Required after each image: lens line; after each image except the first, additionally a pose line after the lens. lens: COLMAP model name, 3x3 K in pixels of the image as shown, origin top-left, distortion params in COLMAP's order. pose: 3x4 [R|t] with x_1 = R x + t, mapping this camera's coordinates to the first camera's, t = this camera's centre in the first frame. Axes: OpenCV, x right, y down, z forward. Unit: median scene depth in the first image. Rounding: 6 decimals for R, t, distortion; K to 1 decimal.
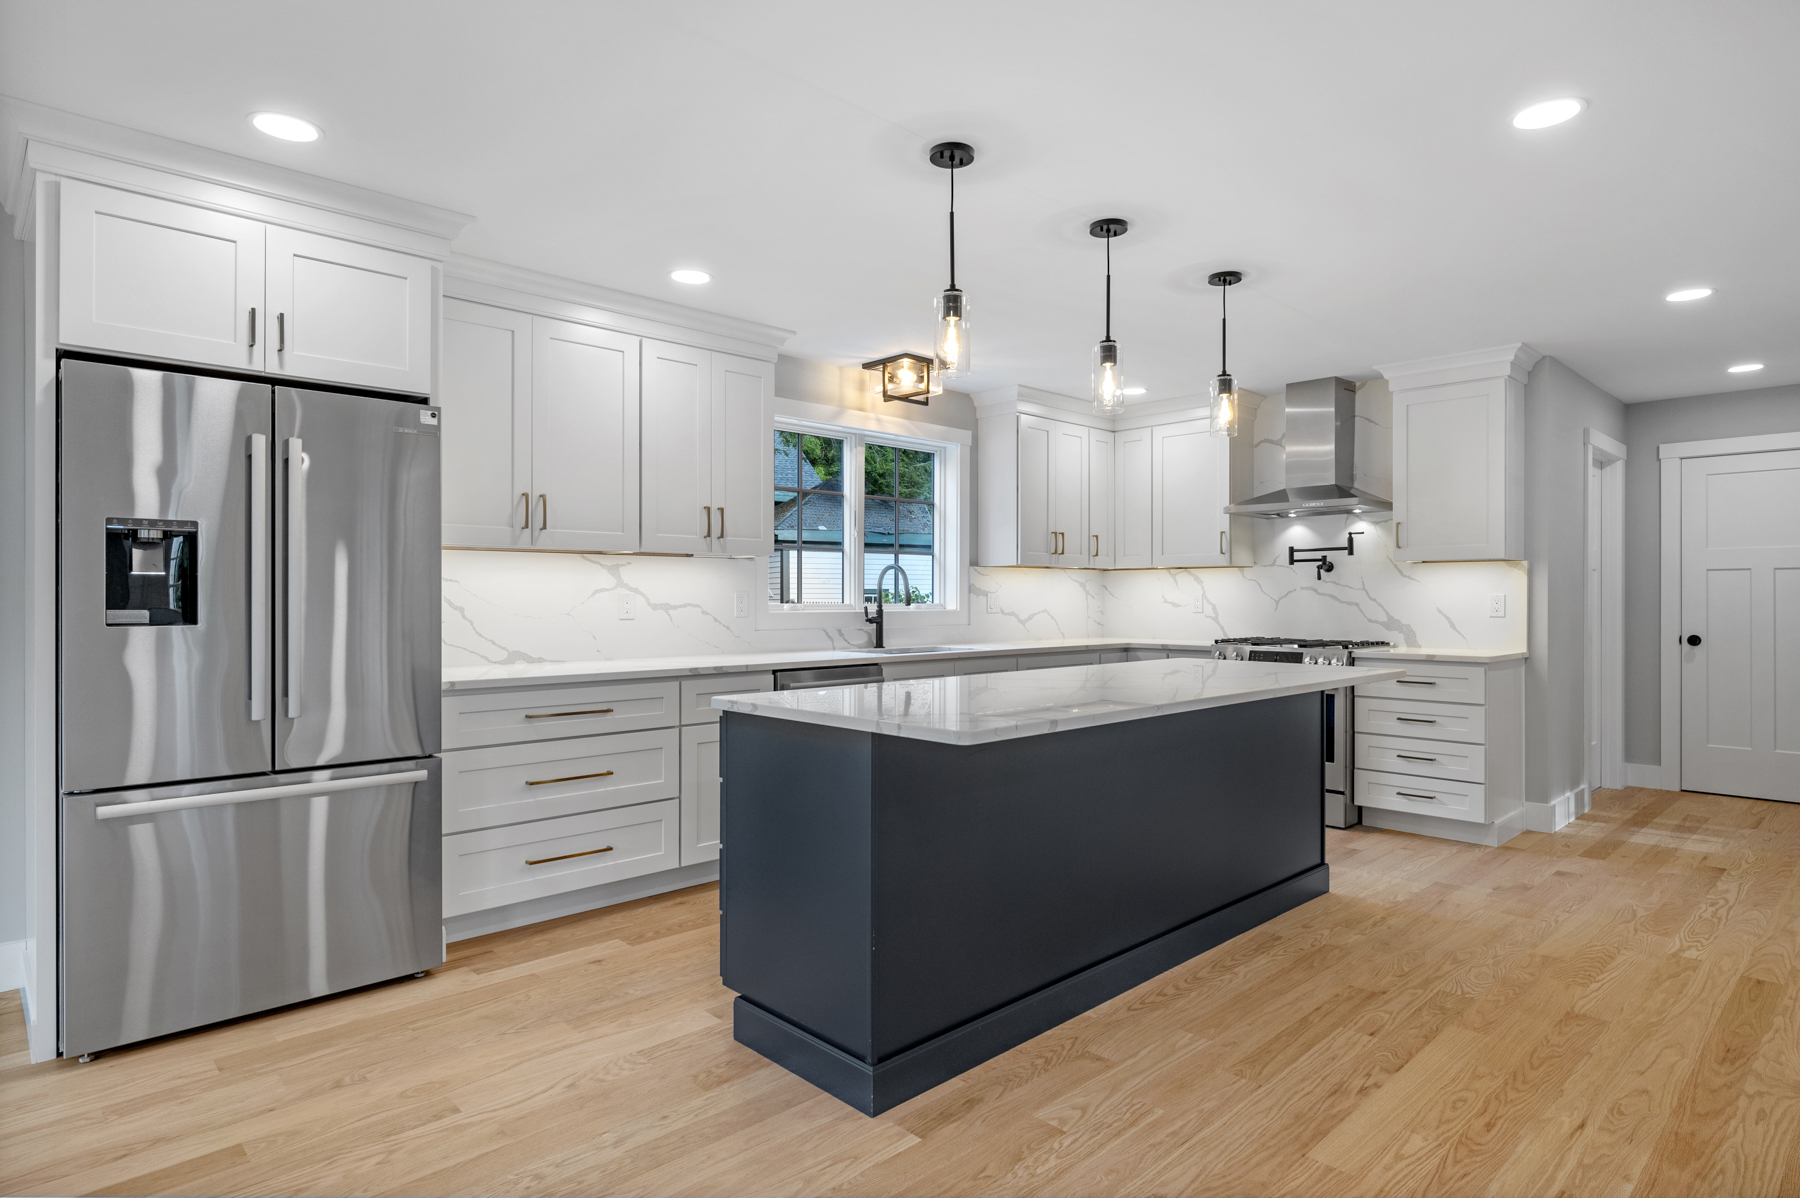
lens RADIAL K [[981.3, 0, 905.0], [0, 981.3, 600.3], [0, 0, 1]] dist [-0.001258, 0.000167]
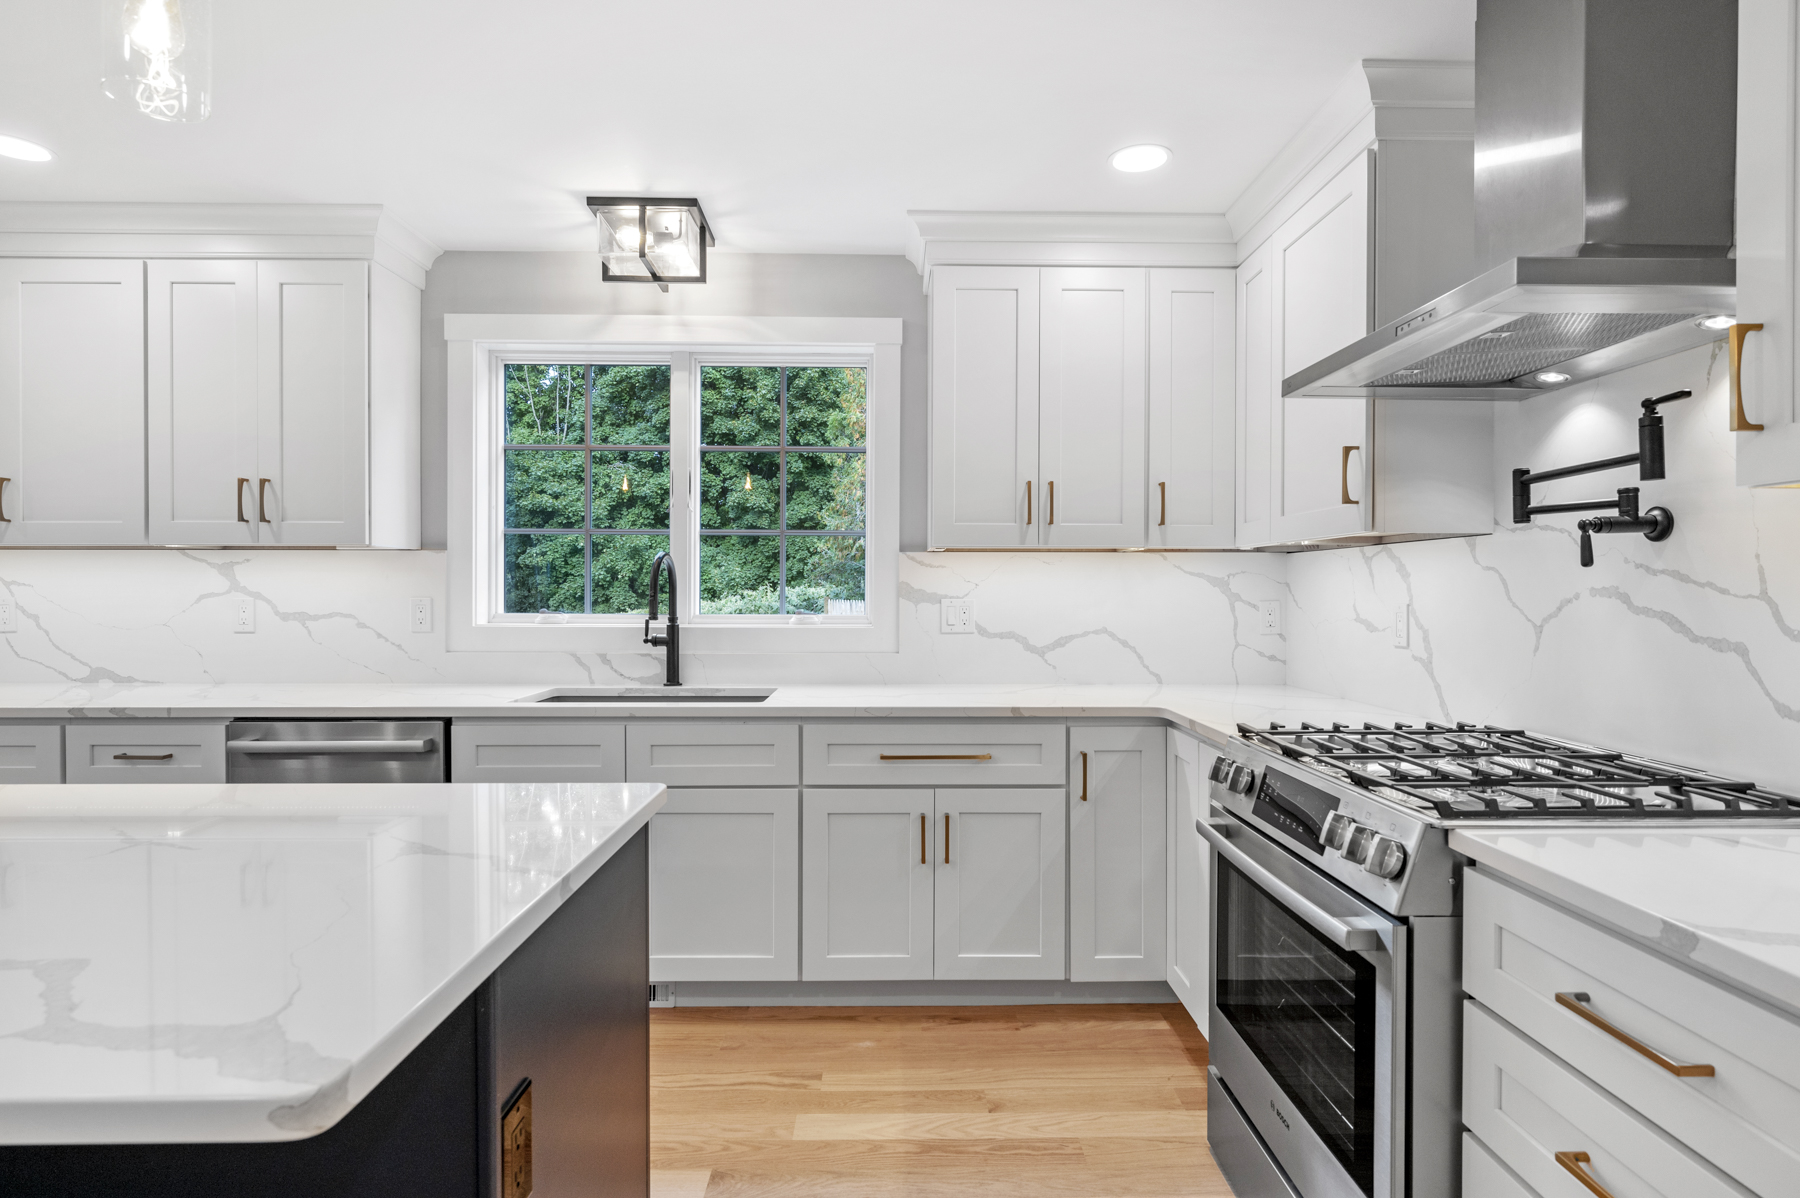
lens RADIAL K [[920.9, 0, 906.5], [0, 920.9, 596.7], [0, 0, 1]] dist [0.002488, 0.000487]
pose [[0.736018, 0.006605, -0.676930, 0.500915], [-0.004502, 0.999978, 0.004861, -0.012439], [0.676947, -0.000530, 0.736031, 0.686328]]
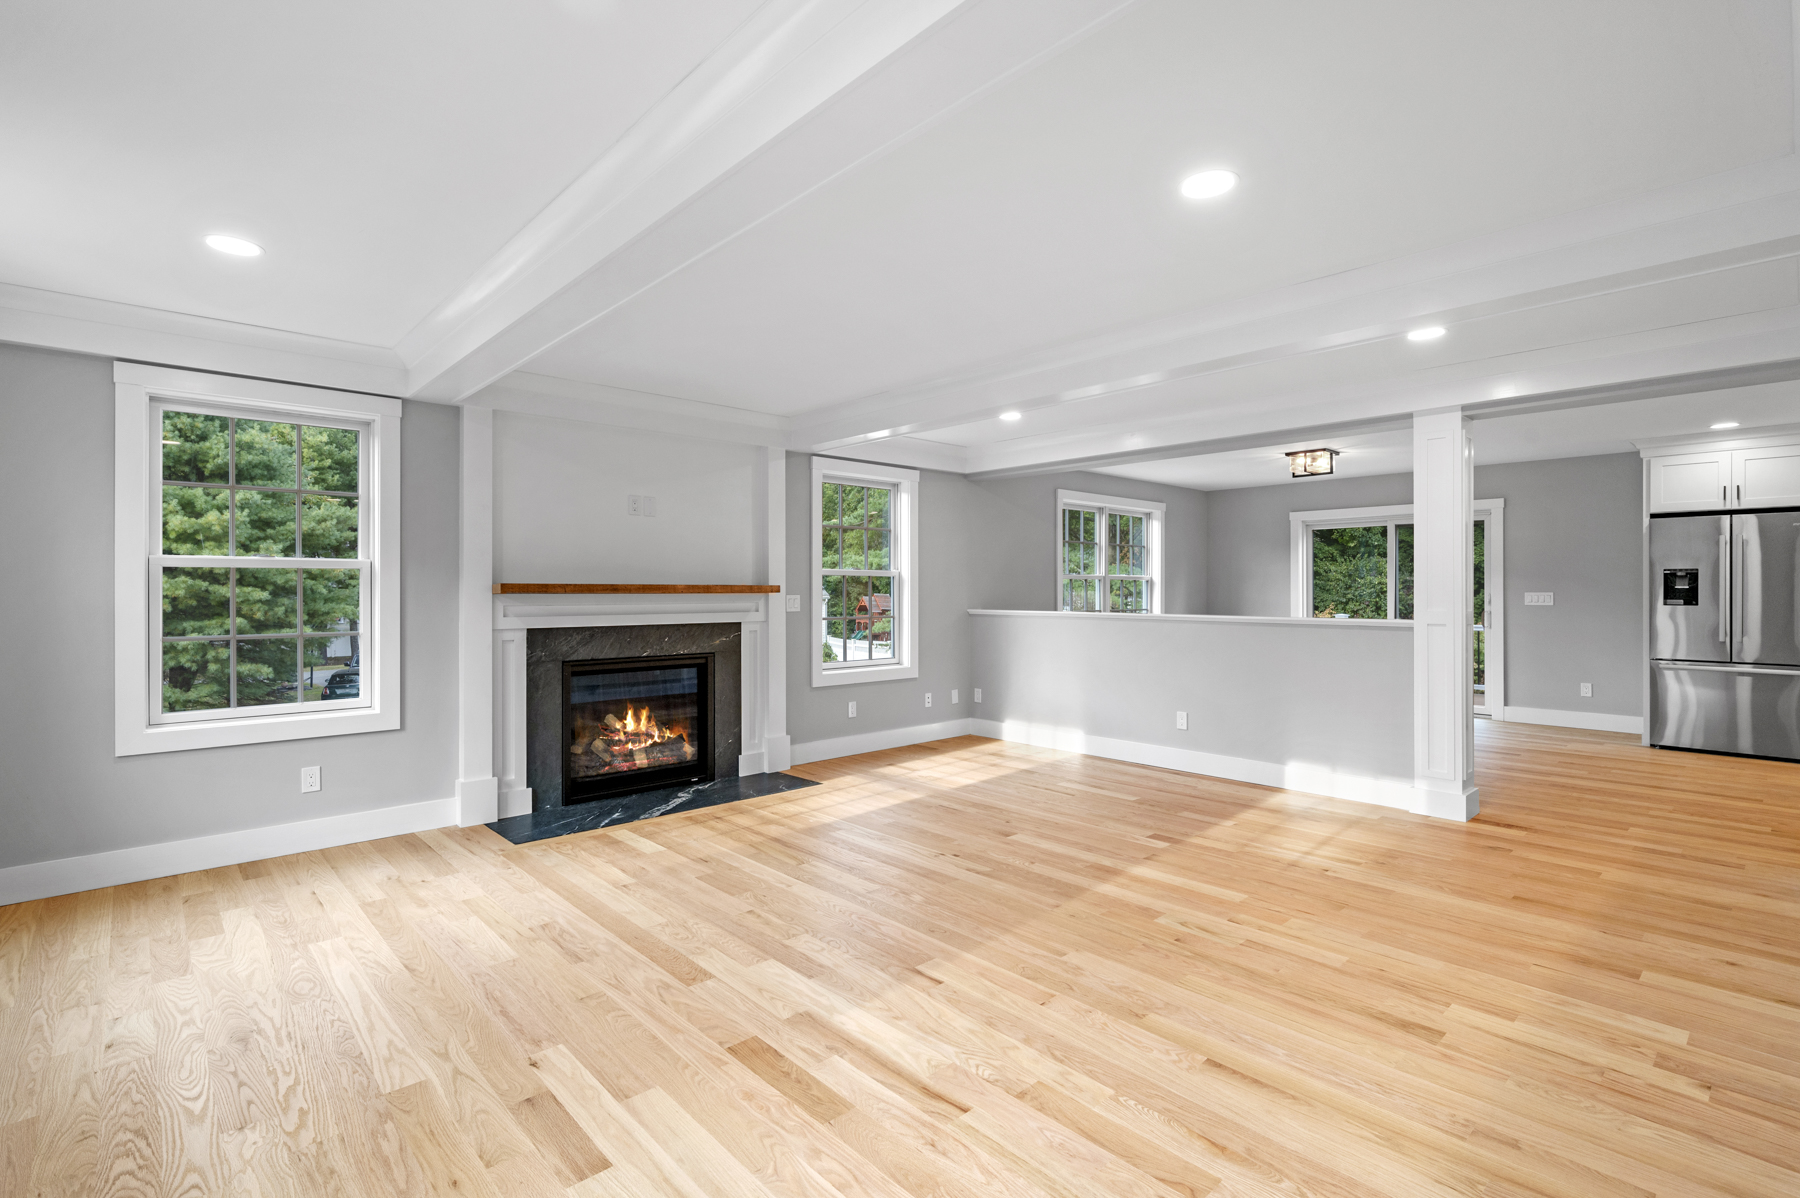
lens RADIAL K [[836.9, 0, 903.0], [0, 836.9, 590.0], [0, 0, 1]] dist [-0.000810, 0.001082]
pose [[-0.015771, 0.001243, -0.999875, 0.863860], [-0.001674, 0.999998, 0.001269, -0.009018], [0.999874, 0.001694, -0.015769, -0.624442]]
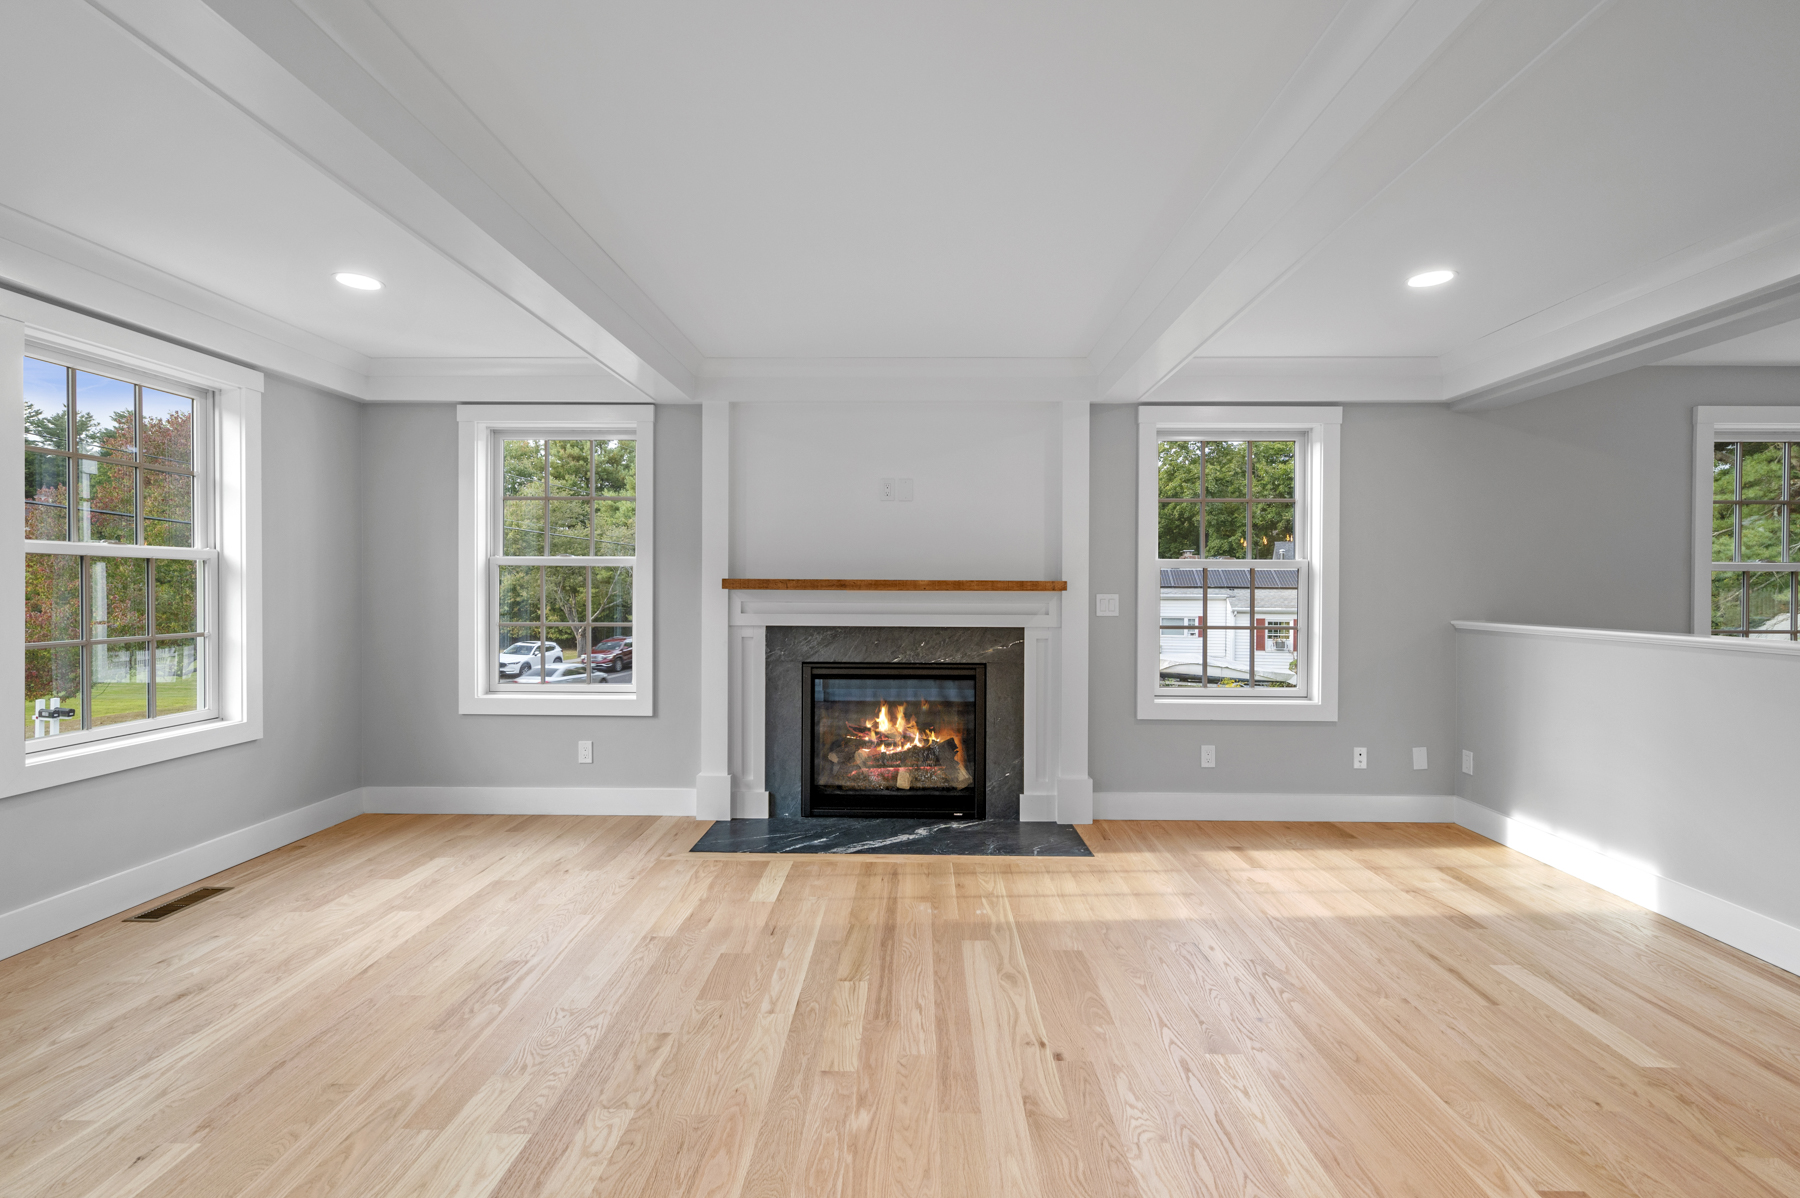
lens RADIAL K [[798.7, 0, 904.0], [0, 798.7, 588.9], [0, 0, 1]] dist [0.000253, -0.000236]
pose [[-0.705806, 0.000268, -0.708405, 0.452248], [-0.005643, 0.999966, 0.006001, -0.009589], [0.708383, 0.008233, -0.705781, -0.357758]]
